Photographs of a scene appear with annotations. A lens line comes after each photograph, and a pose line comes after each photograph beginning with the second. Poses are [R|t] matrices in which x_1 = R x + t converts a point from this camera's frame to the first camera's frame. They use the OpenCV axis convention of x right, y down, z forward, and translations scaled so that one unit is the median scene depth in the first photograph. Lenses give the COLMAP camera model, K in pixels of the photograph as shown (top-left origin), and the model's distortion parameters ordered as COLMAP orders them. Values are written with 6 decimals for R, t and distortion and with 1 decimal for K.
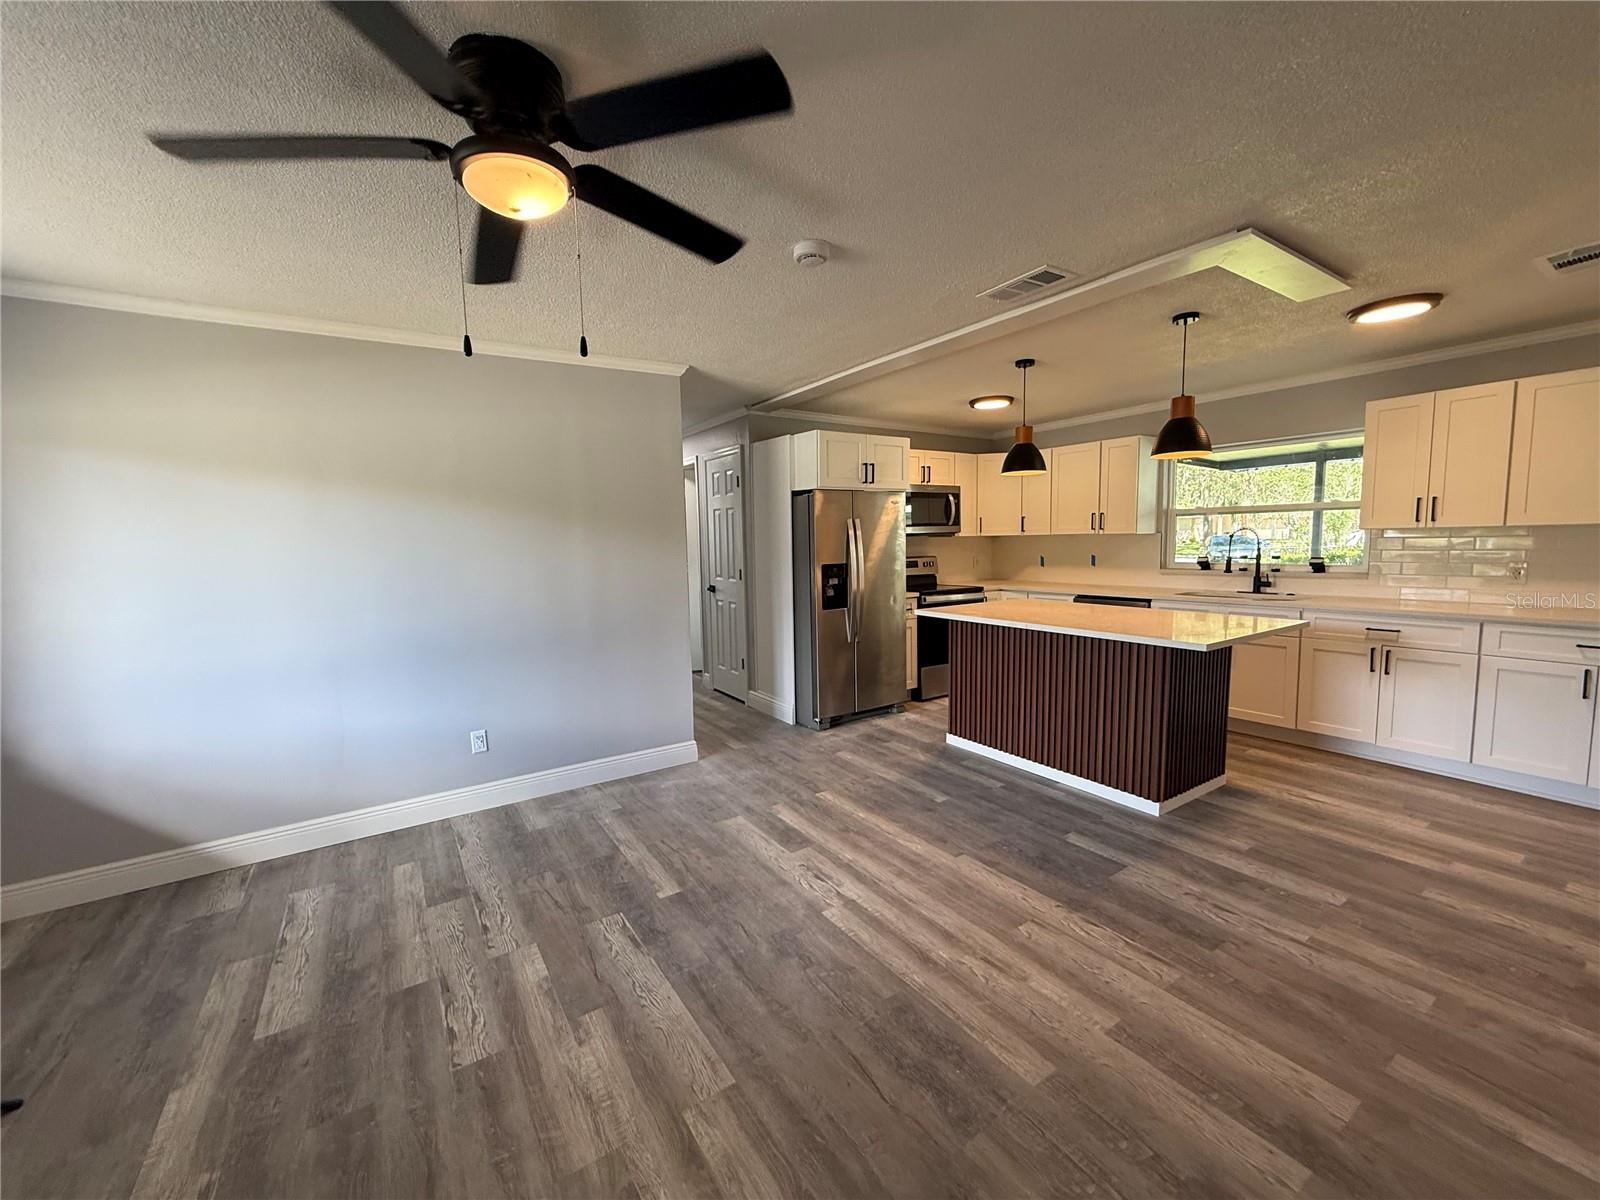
lens RADIAL K [[633.4, 0, 795.2], [0, 633.4, 601.5], [0, 0, 1]] dist [0.000247, 0.000104]
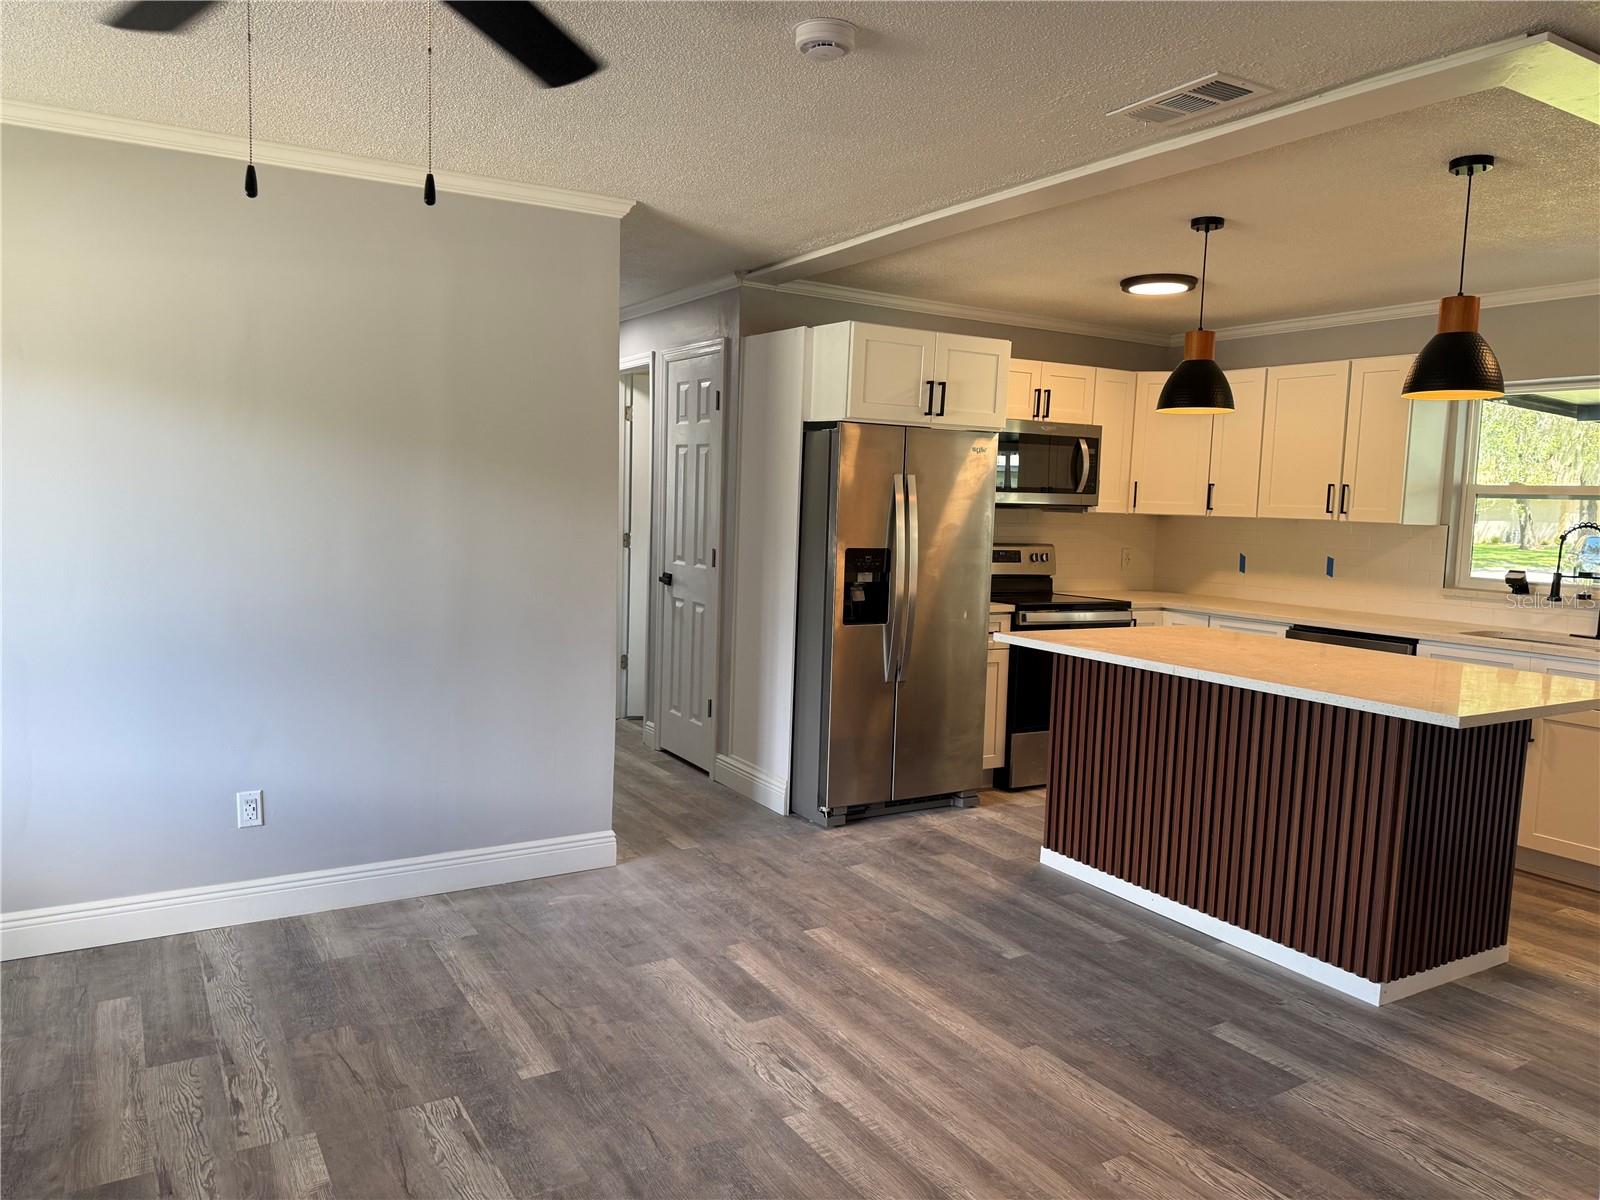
lens RADIAL K [[1117.7, 0, 800.0], [0, 1117.7, 600.0], [0, 0, 1]] dist [0.048383, -0.056181]
pose [[0.997946, 0.056248, -0.030653, 0.046209], [-0.056527, 0.998367, -0.008296, 0.001798], [0.030136, 0.010011, 0.999496, -0.061773]]
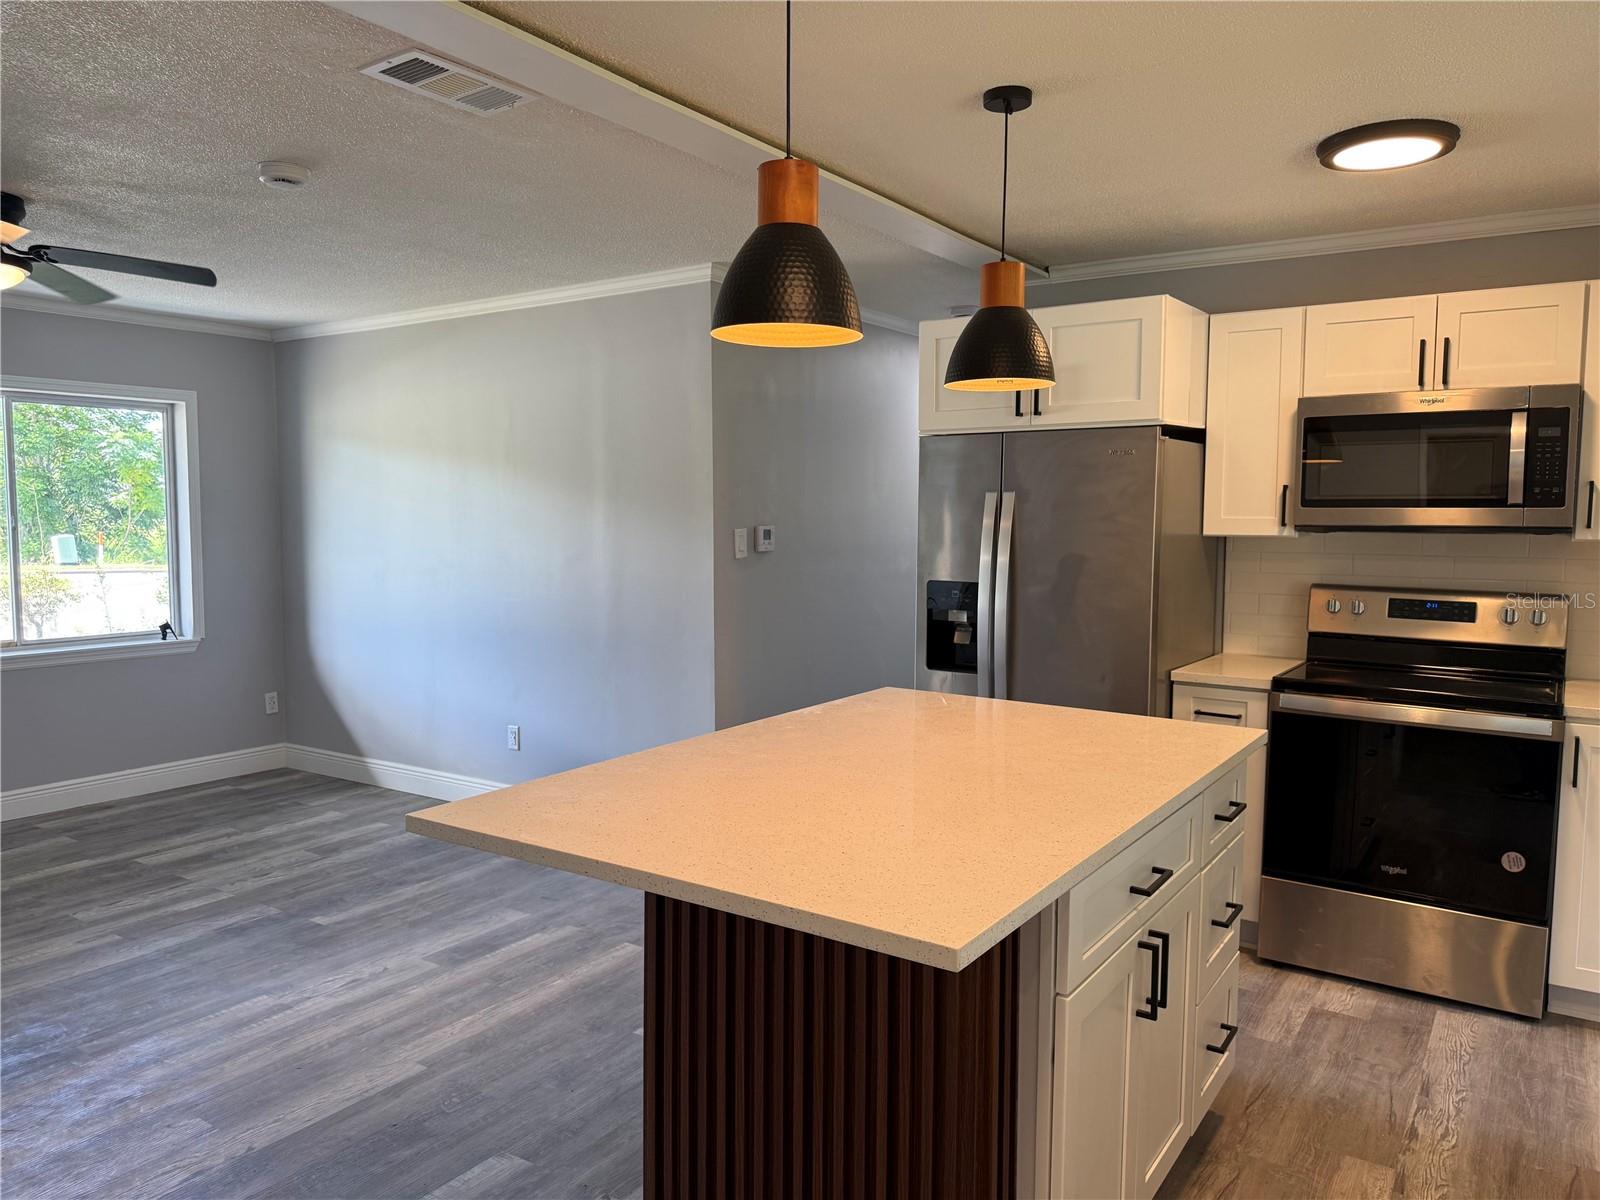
lens RADIAL K [[1133.8, 0, 800.0], [0, 1133.8, 600.0], [0, 0, 1]] dist [0.056170, -0.060112]
pose [[0.375442, 0.094426, -0.922023, 1.161177], [-0.103564, 0.992841, 0.059508, -0.118479], [0.921041, 0.073147, 0.382534, 0.755487]]
